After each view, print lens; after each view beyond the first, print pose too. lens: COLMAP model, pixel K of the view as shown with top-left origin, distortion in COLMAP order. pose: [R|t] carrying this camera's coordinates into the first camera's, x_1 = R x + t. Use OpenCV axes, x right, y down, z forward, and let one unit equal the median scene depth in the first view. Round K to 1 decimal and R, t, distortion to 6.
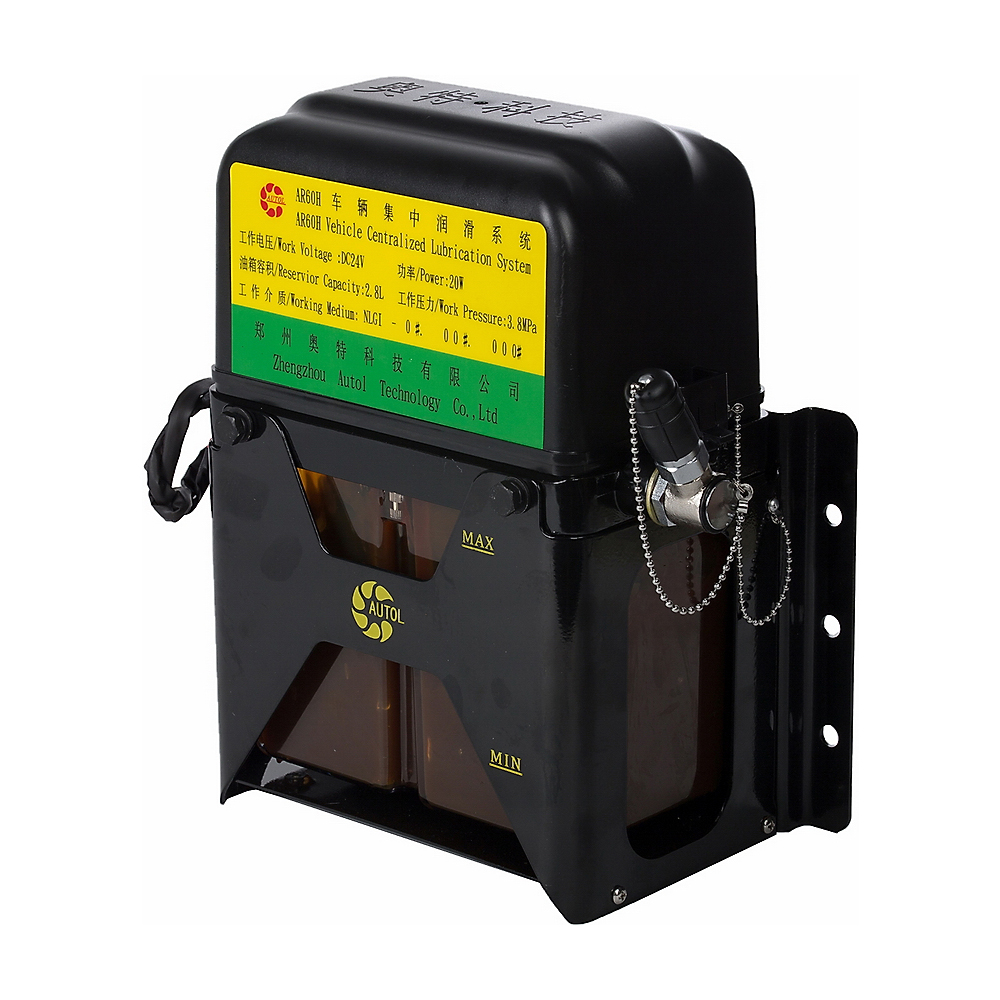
lens RADIAL K [[3825.8, 0, 500.0], [0, 3825.8, 500.0], [0, 0, 1]] dist [-0.010416, -0.054499]
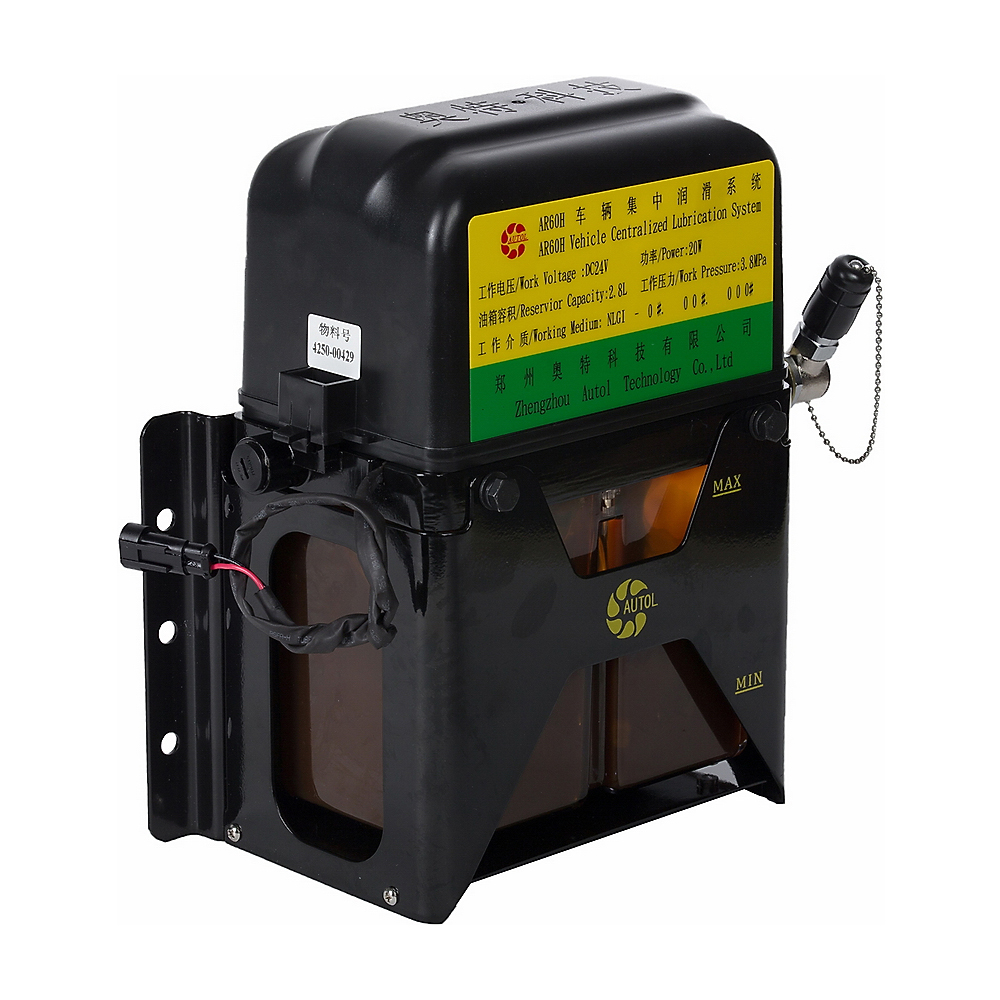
lens RADIAL K [[4202.9, 0, 500.0], [0, 4202.9, 500.0], [0, 0, 1]] dist [0.171289, 1.258378]
pose [[0.092734, -0.267528, 0.959077, -1.104168], [0.296587, 0.926925, 0.229882, -0.265323], [-0.950493, 0.263132, 0.165303, 0.858540]]
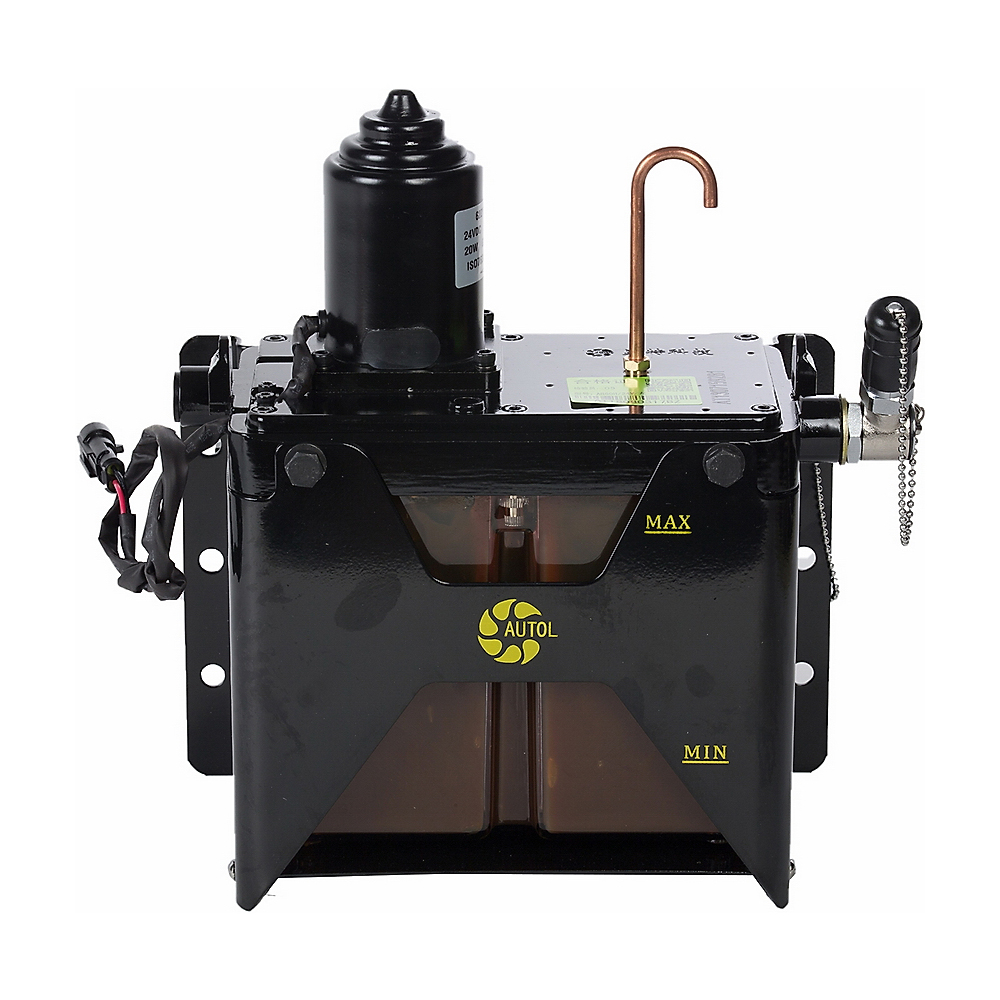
lens RADIAL K [[4202.9, 0, 500.0], [0, 4202.9, 500.0], [0, 0, 1]] dist [0.171289, 1.258378]
pose [[0.751372, -0.187316, 0.632735, -0.669562], [0.195050, 0.979064, 0.058222, -0.060972], [-0.630393, 0.079669, 0.772177, 0.237394]]
